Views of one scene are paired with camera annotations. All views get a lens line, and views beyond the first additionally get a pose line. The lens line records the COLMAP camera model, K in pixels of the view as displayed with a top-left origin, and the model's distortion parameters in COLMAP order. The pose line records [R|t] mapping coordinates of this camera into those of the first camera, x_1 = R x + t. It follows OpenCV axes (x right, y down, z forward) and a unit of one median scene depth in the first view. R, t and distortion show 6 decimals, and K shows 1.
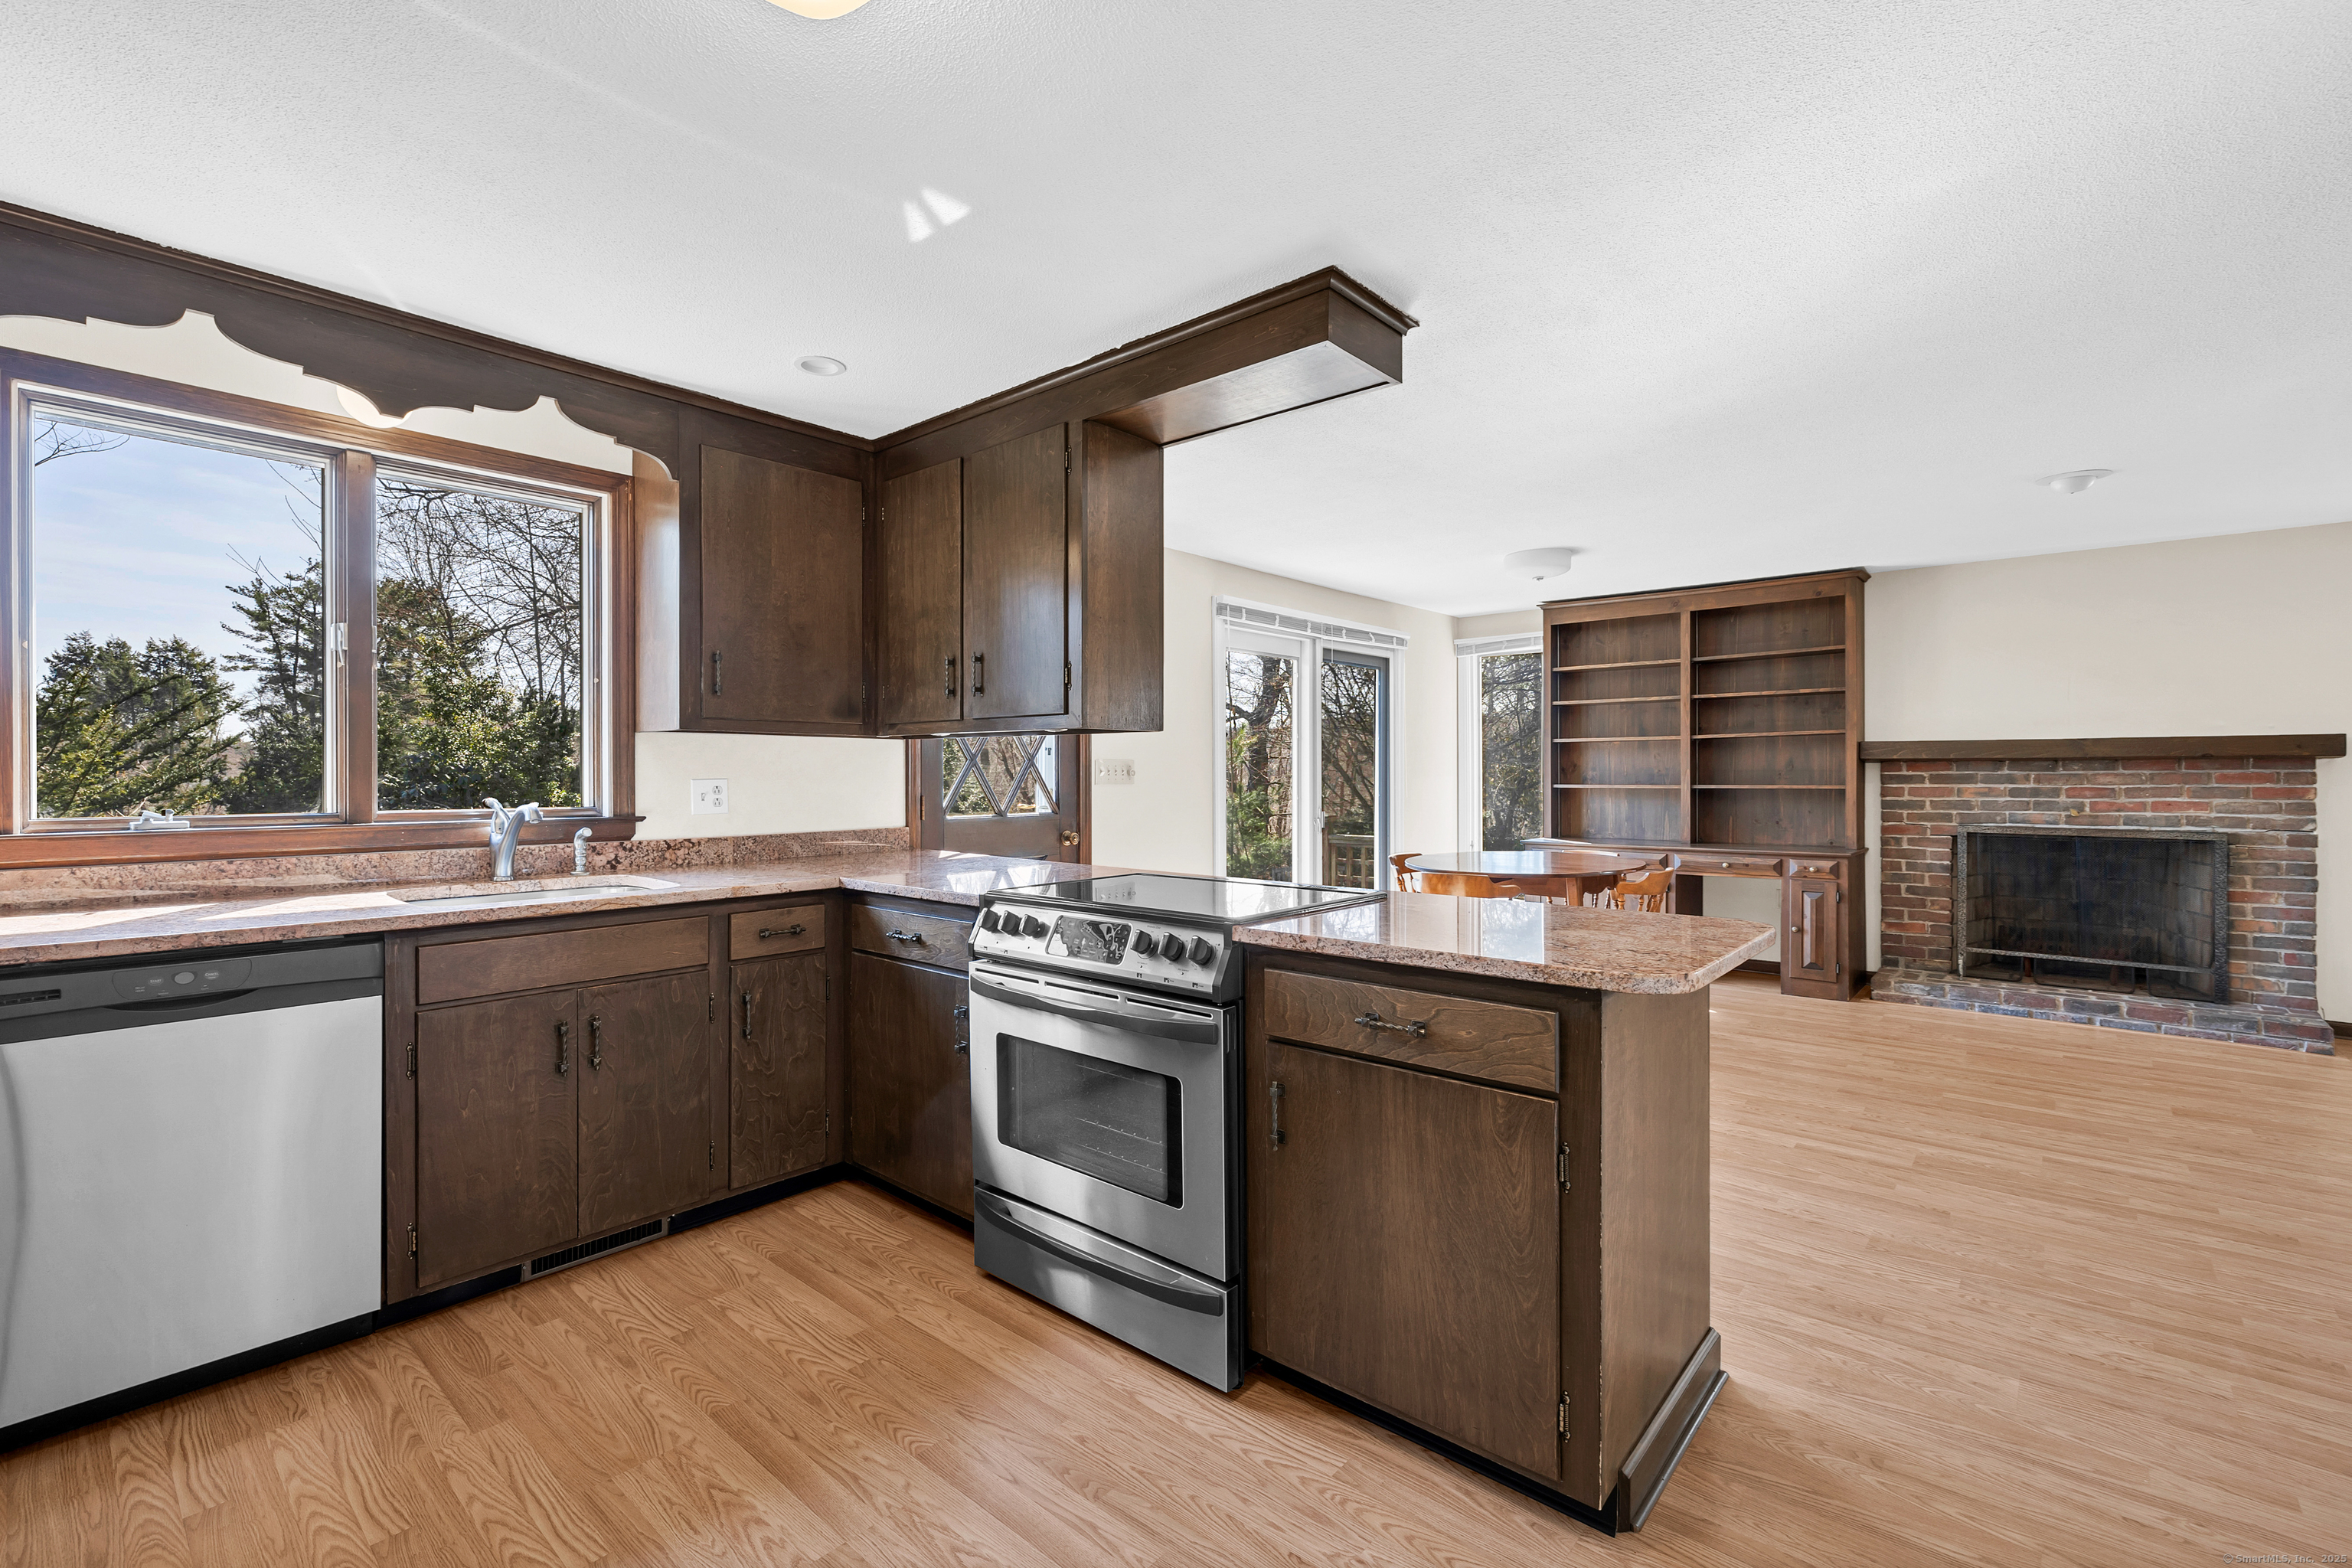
lens RADIAL K [[1022.7, 0, 1130.8], [0, 1022.7, 788.4], [0, 0, 1]] dist [-0.001188, -0.000663]
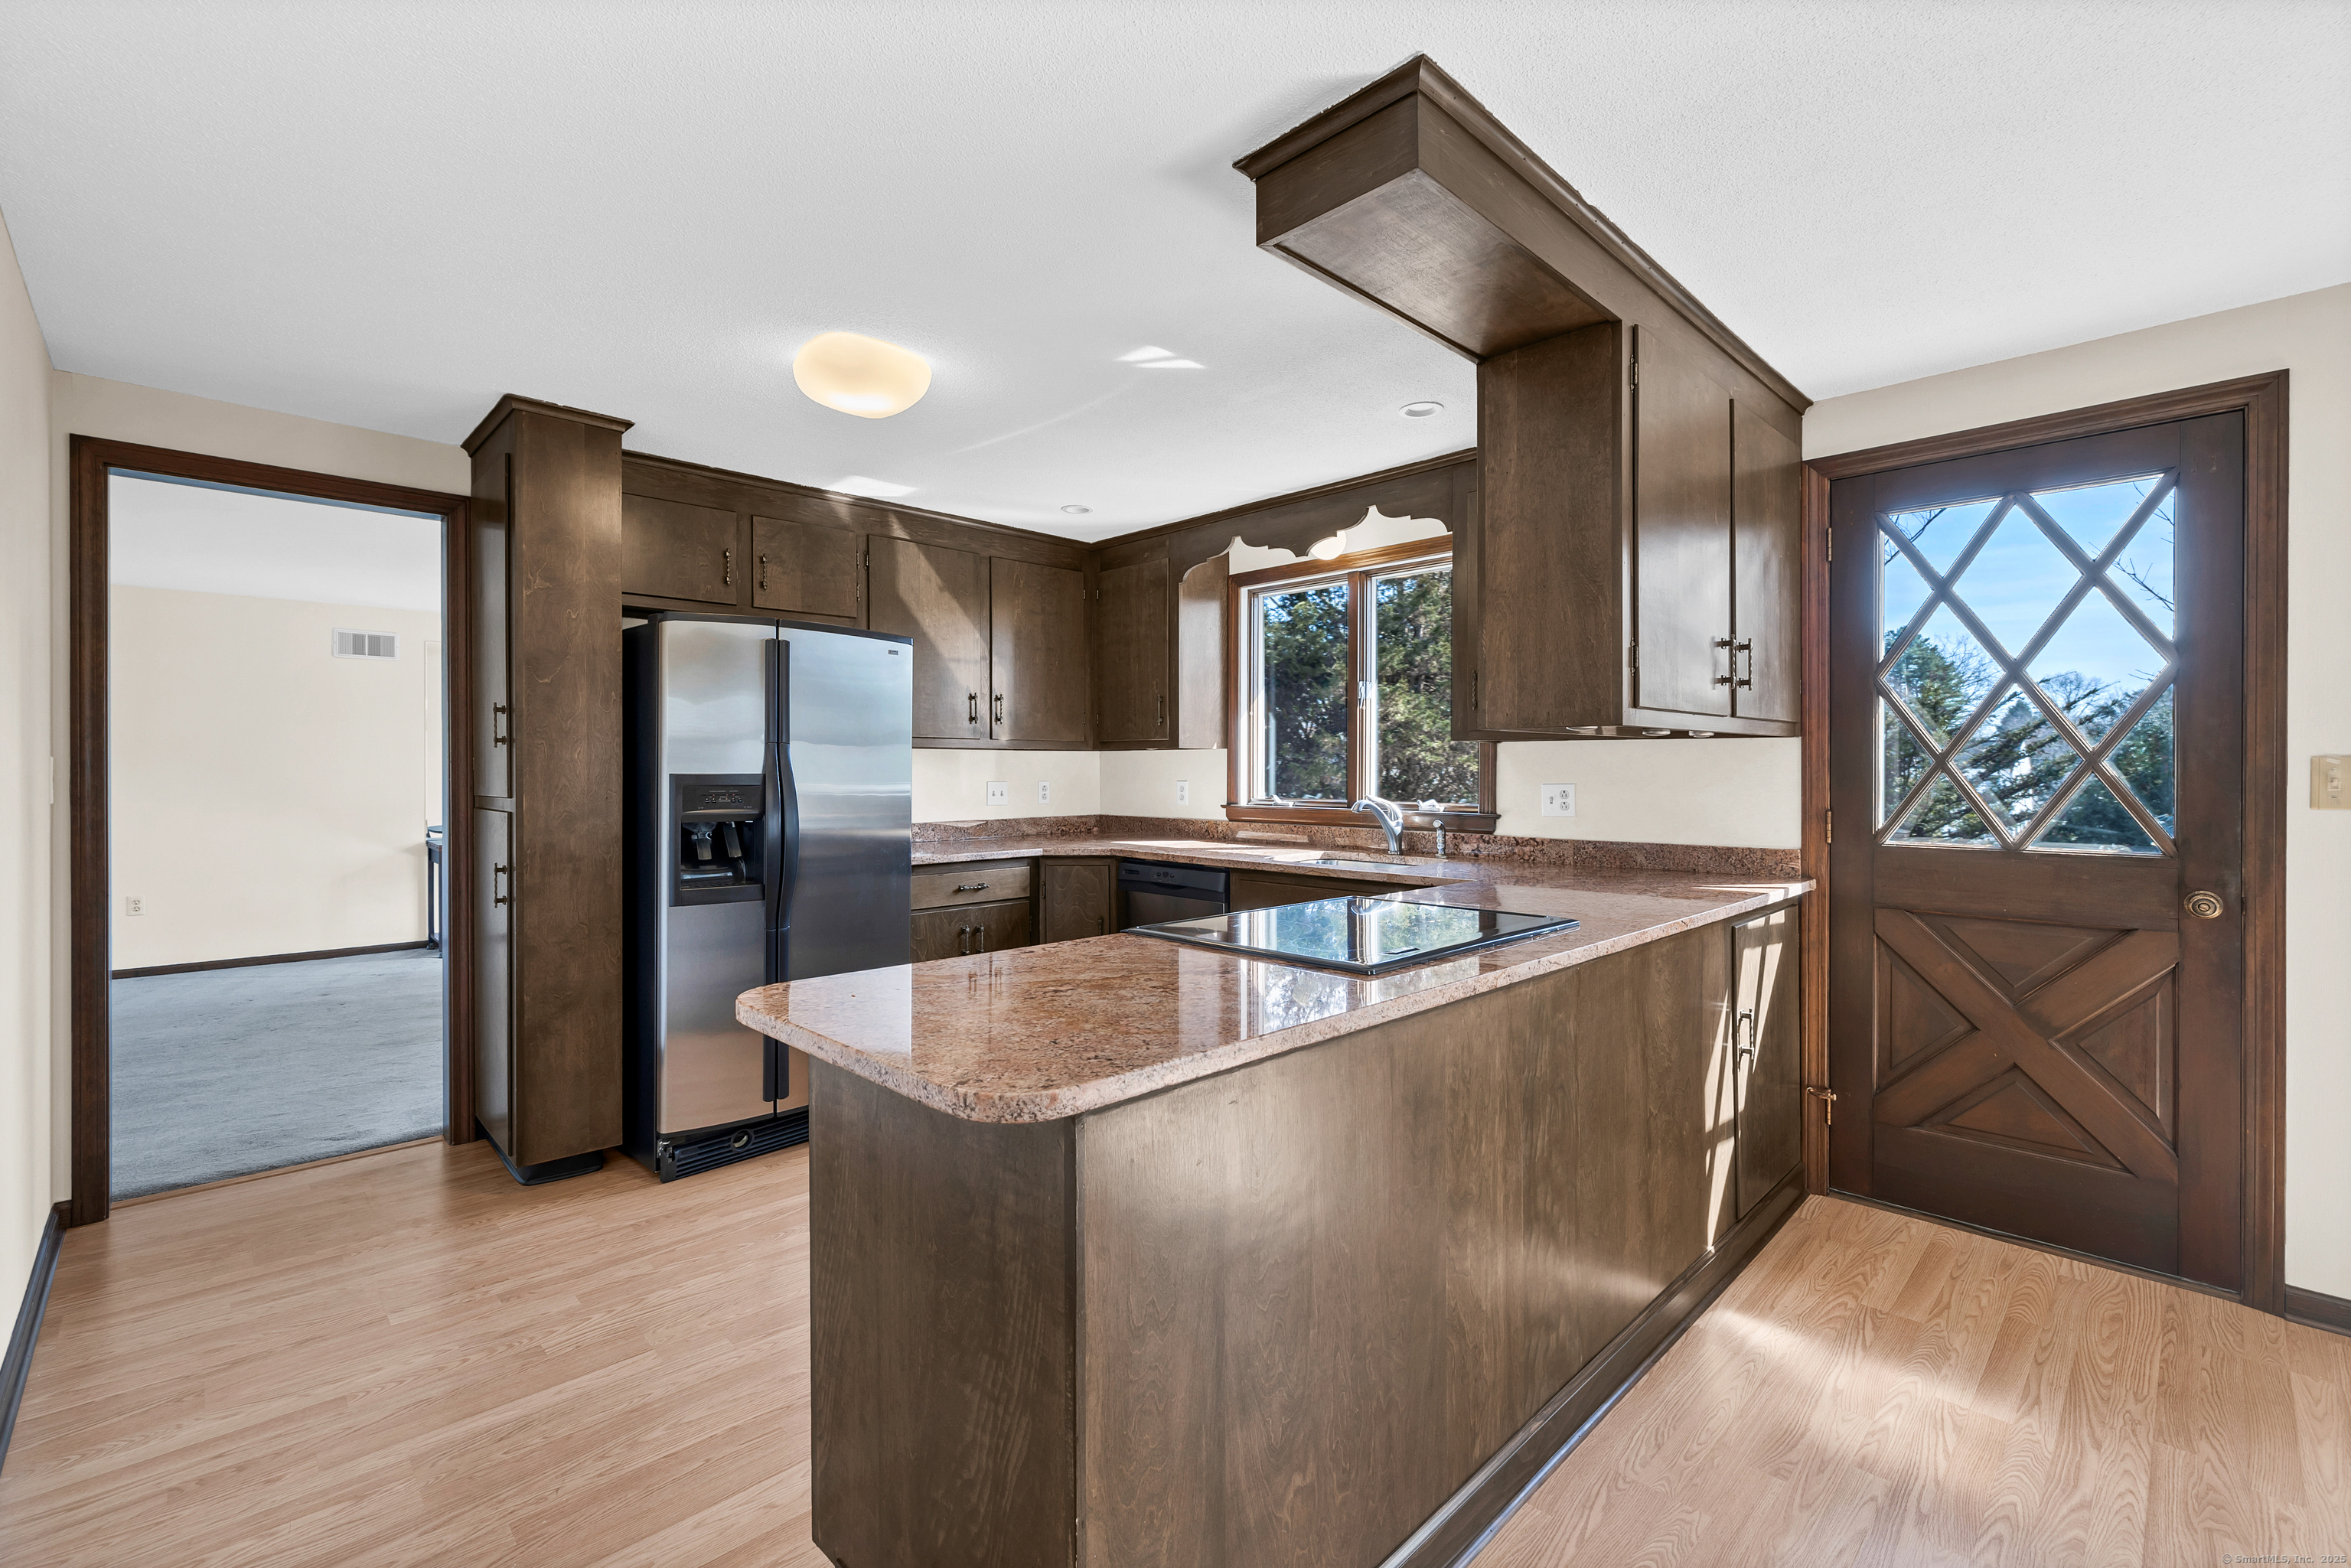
lens RADIAL K [[1022.2, 0, 1167.7], [0, 1022.2, 773.2], [0, 0, 1]] dist [-0.001188, -0.000663]
pose [[-0.063105, 0.003651, -0.998000, 0.771377], [-0.015768, 0.999865, 0.004655, -0.021564], [0.997882, 0.016030, -0.063038, 0.759289]]
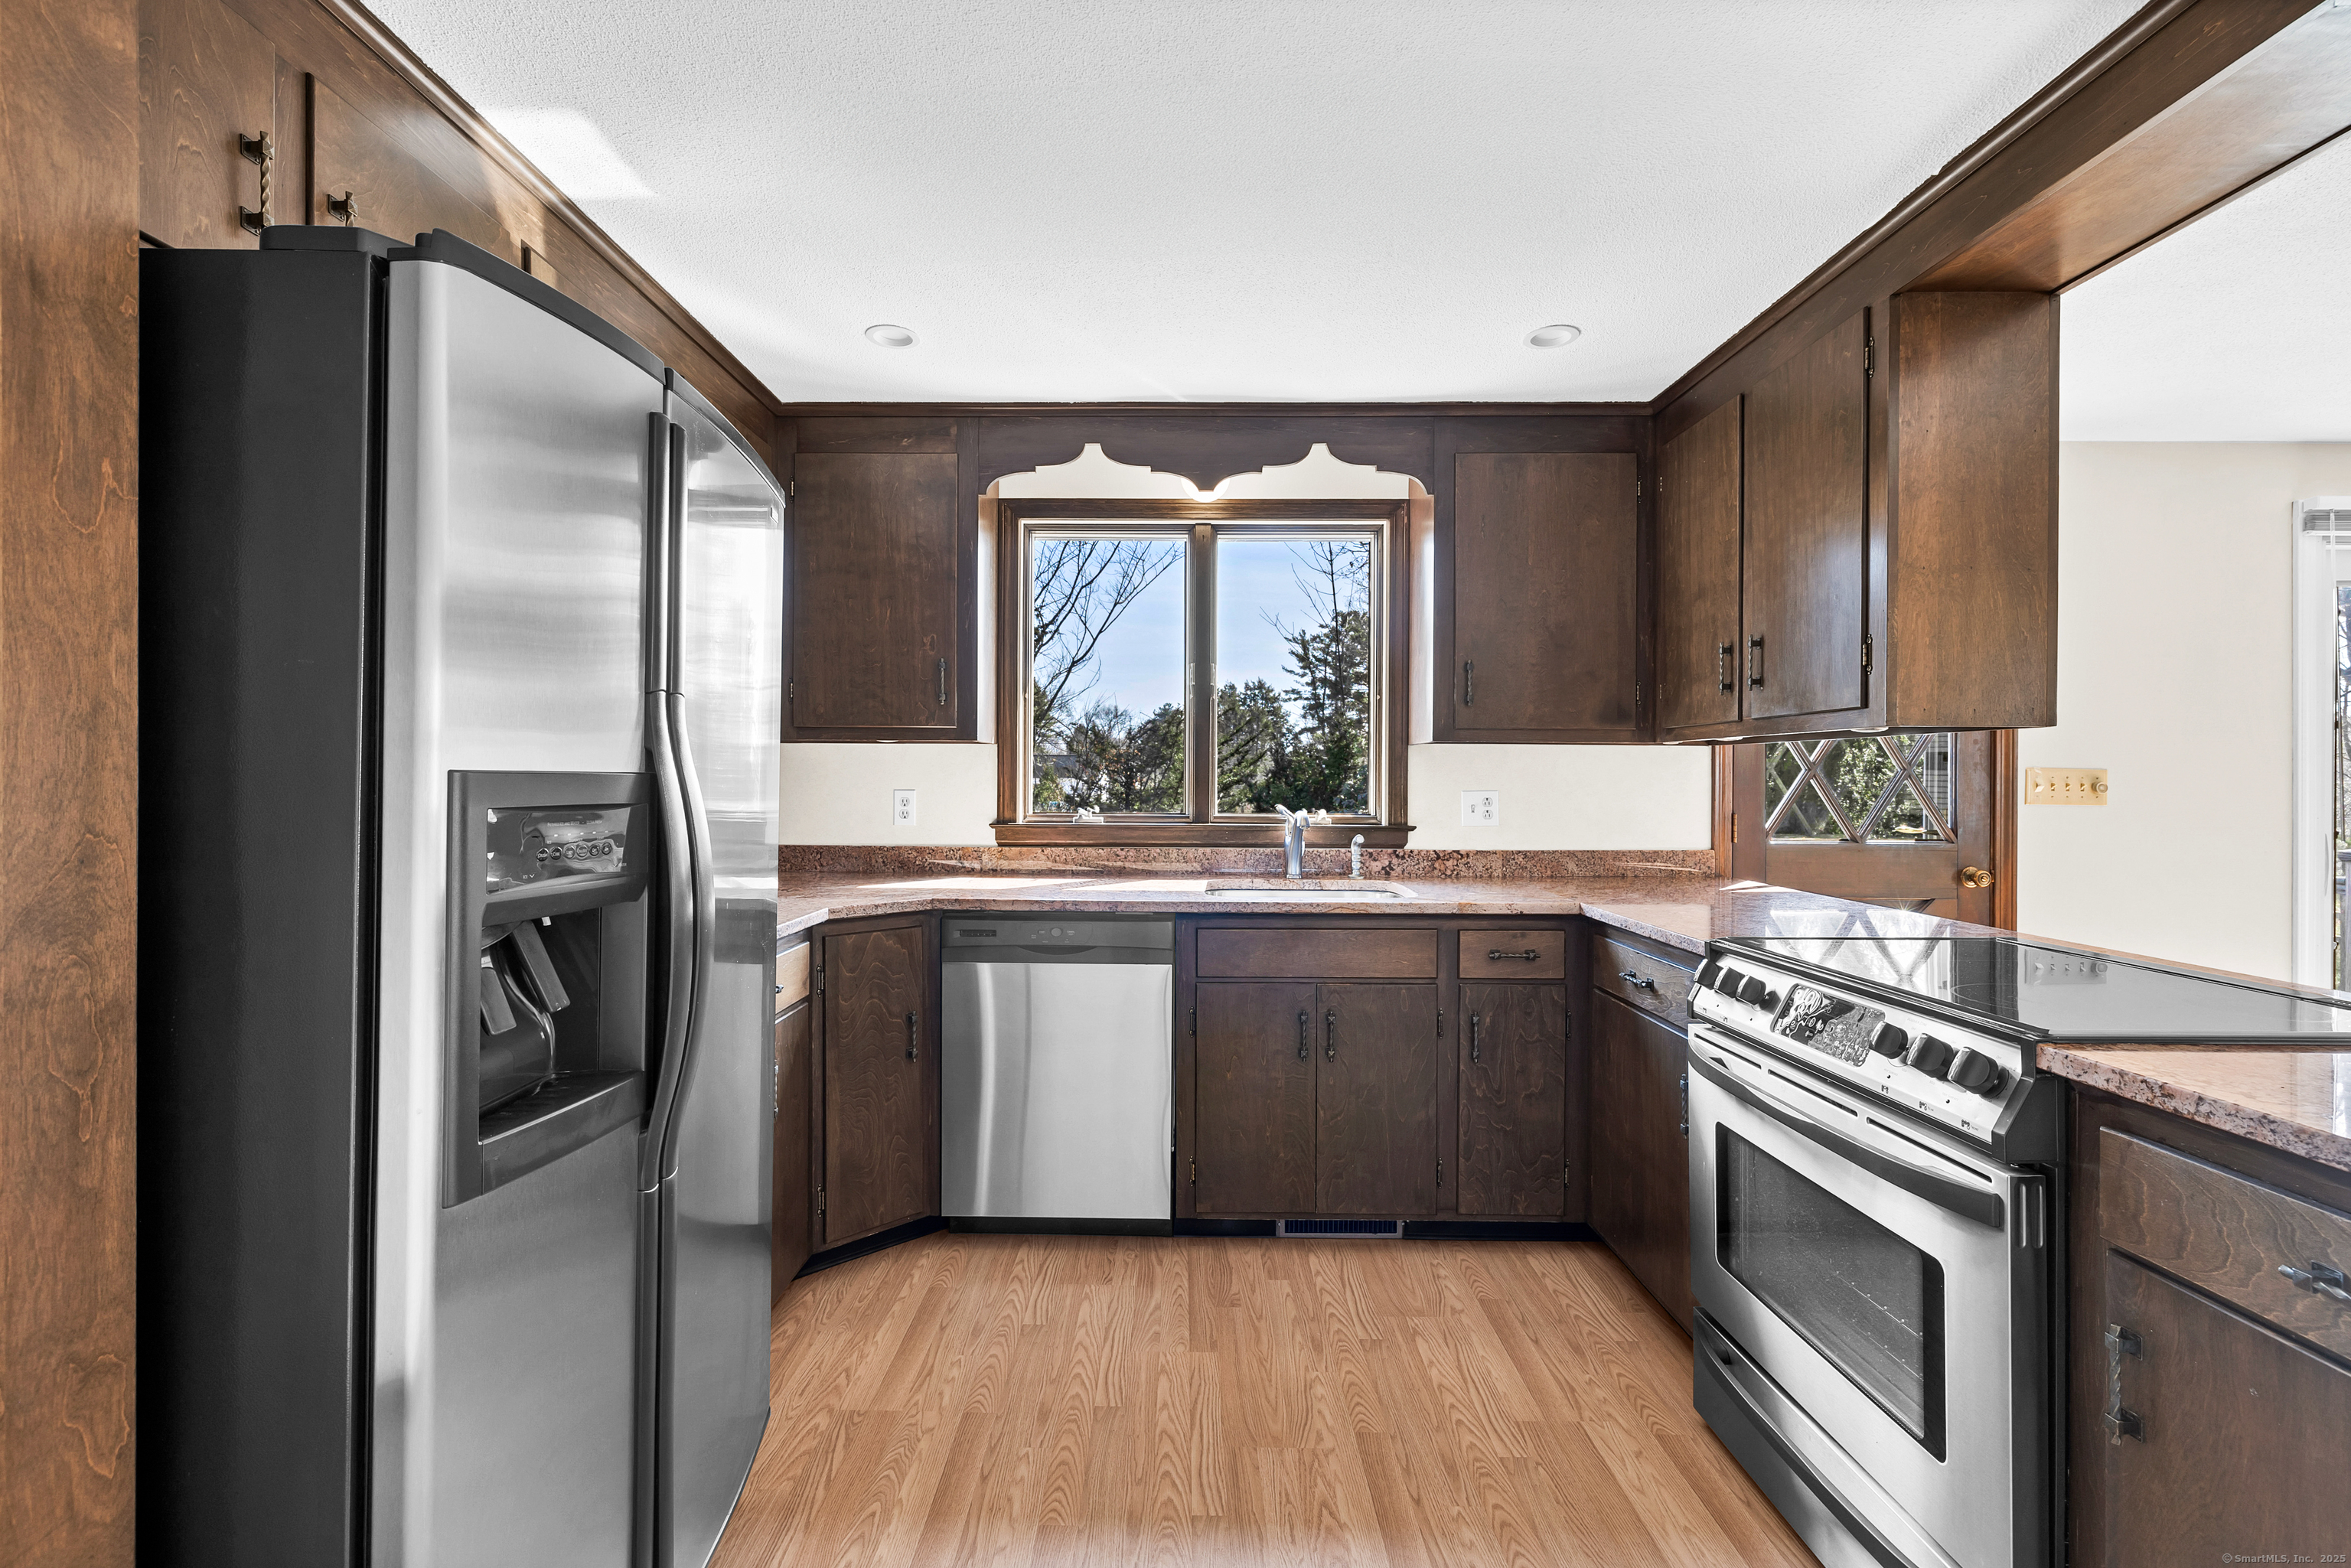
lens RADIAL K [[1022.2, 0, 1160.1], [0, 1022.2, 789.8], [0, 0, 1]] dist [-0.001188, -0.000663]
pose [[0.665131, 0.011076, -0.746645, 0.134825], [-0.015886, 0.999874, 0.000680, -0.006301], [0.746558, 0.011409, 0.665223, 0.131538]]
